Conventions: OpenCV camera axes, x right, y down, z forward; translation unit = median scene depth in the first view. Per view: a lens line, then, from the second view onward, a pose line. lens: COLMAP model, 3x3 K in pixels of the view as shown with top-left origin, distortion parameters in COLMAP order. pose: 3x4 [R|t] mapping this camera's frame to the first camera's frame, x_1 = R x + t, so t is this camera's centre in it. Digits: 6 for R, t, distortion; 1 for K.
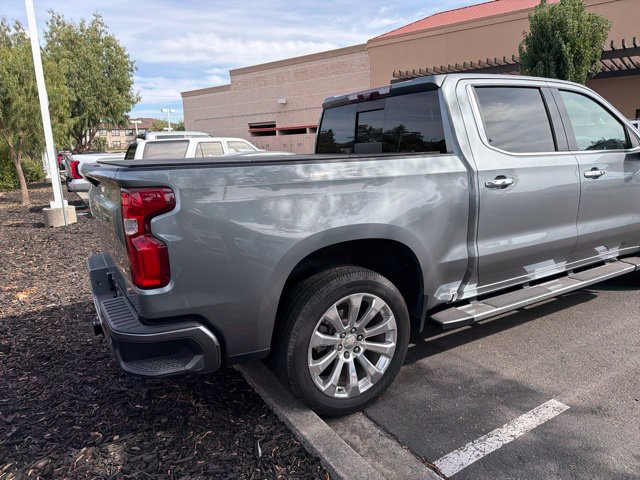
lens RADIAL K [[450.4, 0, 322.7], [0, 450.4, 243.2], [0, 0, 1]] dist [0.029175, -0.042508]
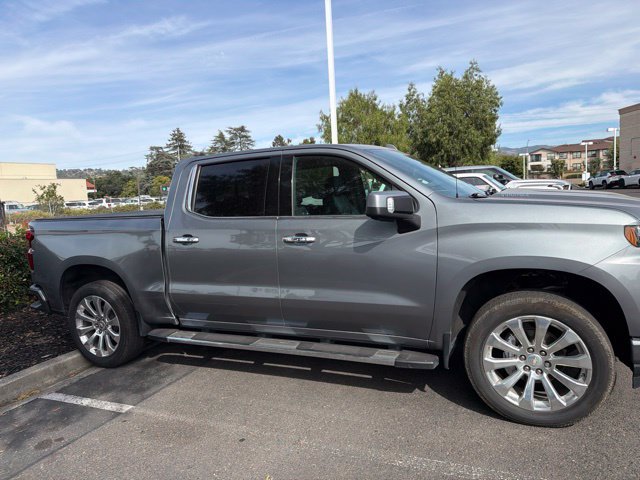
lens RADIAL K [[447.4, 0, 321.7], [0, 447.4, 240.8], [0, 0, 1]] dist [0.055823, -0.084110]
pose [[0.569633, 0.088867, -0.817081, 1.683526], [-0.131788, 0.991150, 0.015922, -0.206595], [0.811265, 0.098612, 0.576303, 0.579053]]
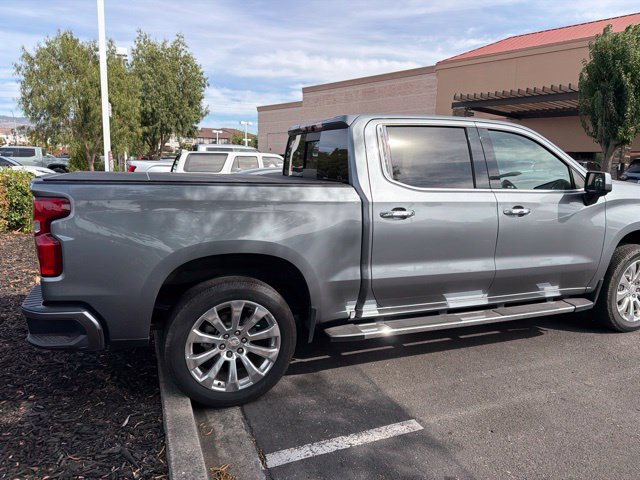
lens RADIAL K [[450.4, 0, 322.6], [0, 450.4, 237.8], [0, 0, 1]] dist [0.024932, -0.034803]
pose [[0.985012, 0.081765, -0.151872, 0.383497], [-0.088346, 0.995399, -0.037089, -0.020874], [0.148140, 0.049950, 0.987704, -0.096656]]
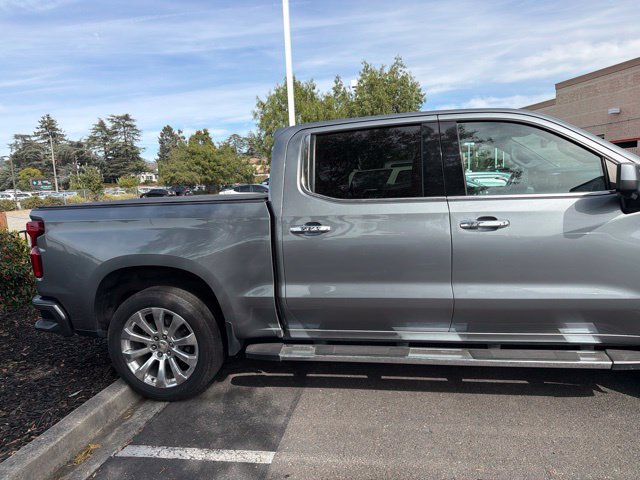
lens RADIAL K [[450.4, 0, 322.7], [0, 450.4, 243.2], [0, 0, 1]] dist [0.029175, -0.042508]
pose [[0.747606, 0.084103, -0.658796, 1.085221], [-0.110778, 0.993845, 0.001164, -0.108283], [0.654839, 0.072110, 0.752320, 0.267300]]
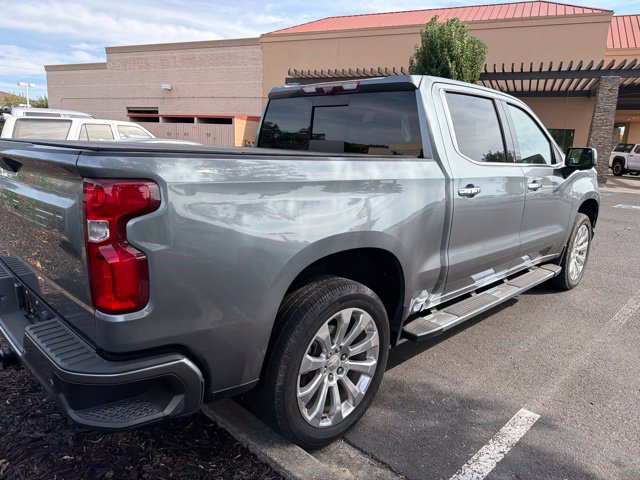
lens RADIAL K [[450.4, 0, 322.7], [0, 450.4, 243.2], [0, 0, 1]] dist [0.029175, -0.042508]
pose [[0.966110, 0.018069, 0.257499, -0.172920], [-0.019711, 0.999799, 0.003798, -0.017949], [-0.257378, -0.008745, 0.966271, 0.127122]]
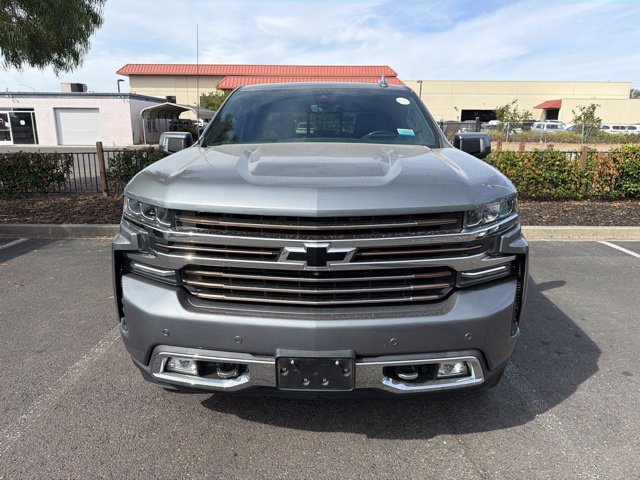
lens RADIAL K [[450.4, 0, 322.6], [0, 450.4, 237.8], [0, 0, 1]] dist [0.024932, -0.034803]
pose [[-0.532510, 0.228891, -0.814887, 1.754483], [-0.162971, 0.917002, 0.364072, -0.556165], [0.830586, 0.326675, -0.451010, 2.193691]]
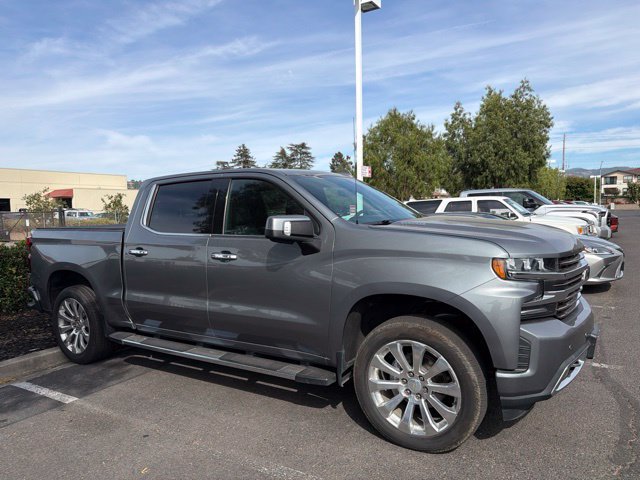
lens RADIAL K [[446.4, 0, 321.3], [0, 446.4, 252.2], [0, 0, 1]] dist [0.051060, -0.068633]
pose [[0.454571, 0.102552, -0.884787, 1.923910], [-0.173817, 0.984465, 0.024804, -0.272501], [0.873586, 0.142516, 0.465335, 0.852998]]
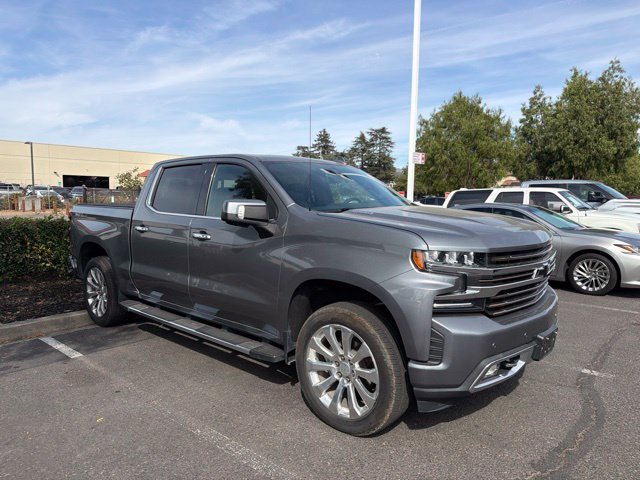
lens RADIAL K [[446.4, 0, 321.3], [0, 446.4, 252.2], [0, 0, 1]] dist [0.051060, -0.068633]
pose [[0.292103, 0.150928, -0.944403, 2.076343], [-0.215130, 0.972532, 0.088883, -0.331830], [0.931877, 0.177206, 0.316548, 1.113939]]
